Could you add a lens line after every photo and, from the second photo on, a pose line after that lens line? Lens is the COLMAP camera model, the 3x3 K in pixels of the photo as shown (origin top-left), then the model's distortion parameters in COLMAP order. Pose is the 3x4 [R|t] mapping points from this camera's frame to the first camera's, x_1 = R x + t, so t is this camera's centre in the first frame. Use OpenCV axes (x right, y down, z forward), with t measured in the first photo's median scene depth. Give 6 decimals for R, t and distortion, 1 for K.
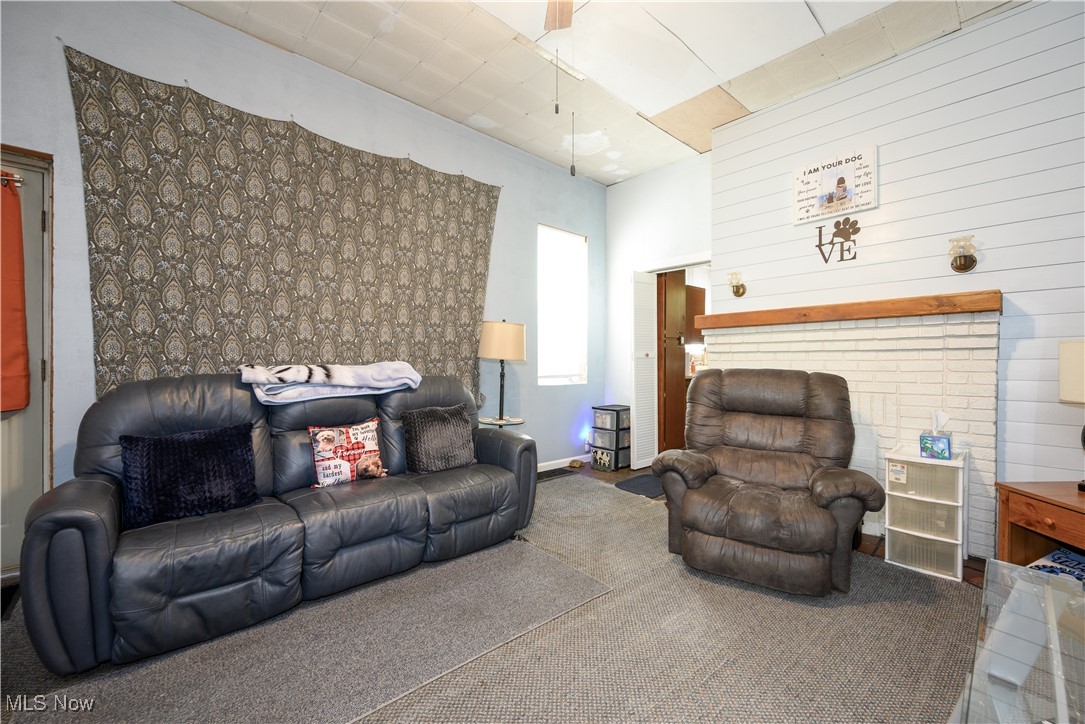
lens RADIAL K [[443.0, 0, 540.9], [0, 443.0, 364.0], [0, 0, 1]] dist [-0.001641, 0.000689]
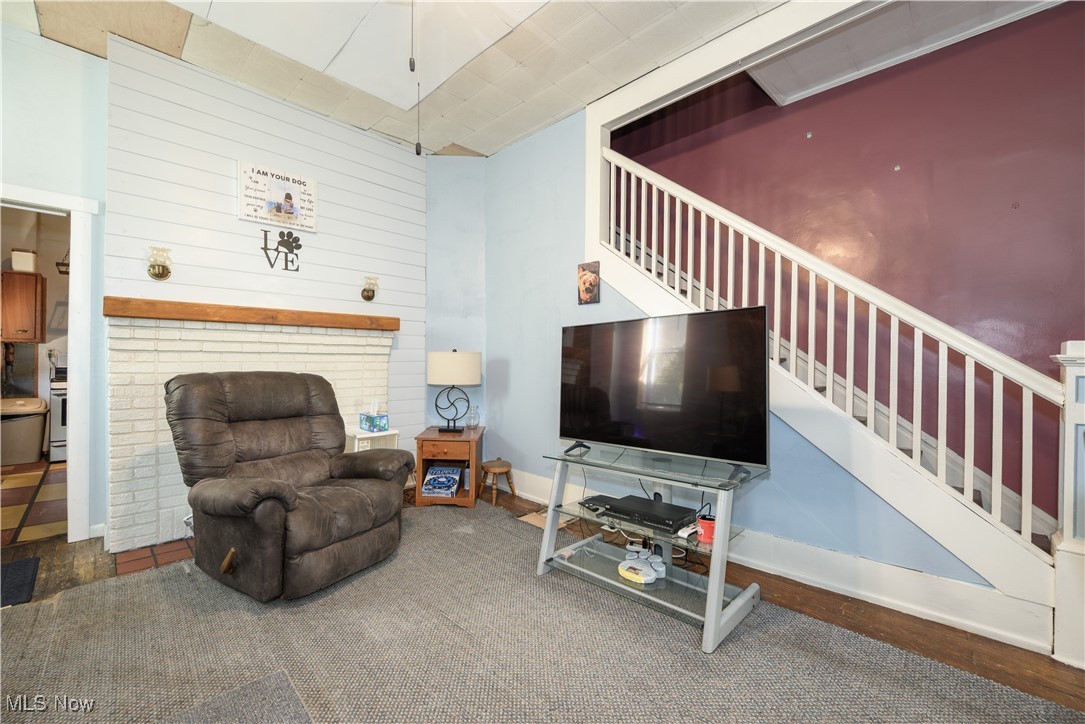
lens RADIAL K [[443.0, 0, 544.0], [0, 443.0, 363.9], [0, 0, 1]] dist [-0.001641, 0.000689]
pose [[-0.062806, 0.001014, 0.998025, -0.442570], [0.009075, 0.999959, -0.000445, 0.002256], [-0.997985, 0.009029, -0.062812, 0.449711]]
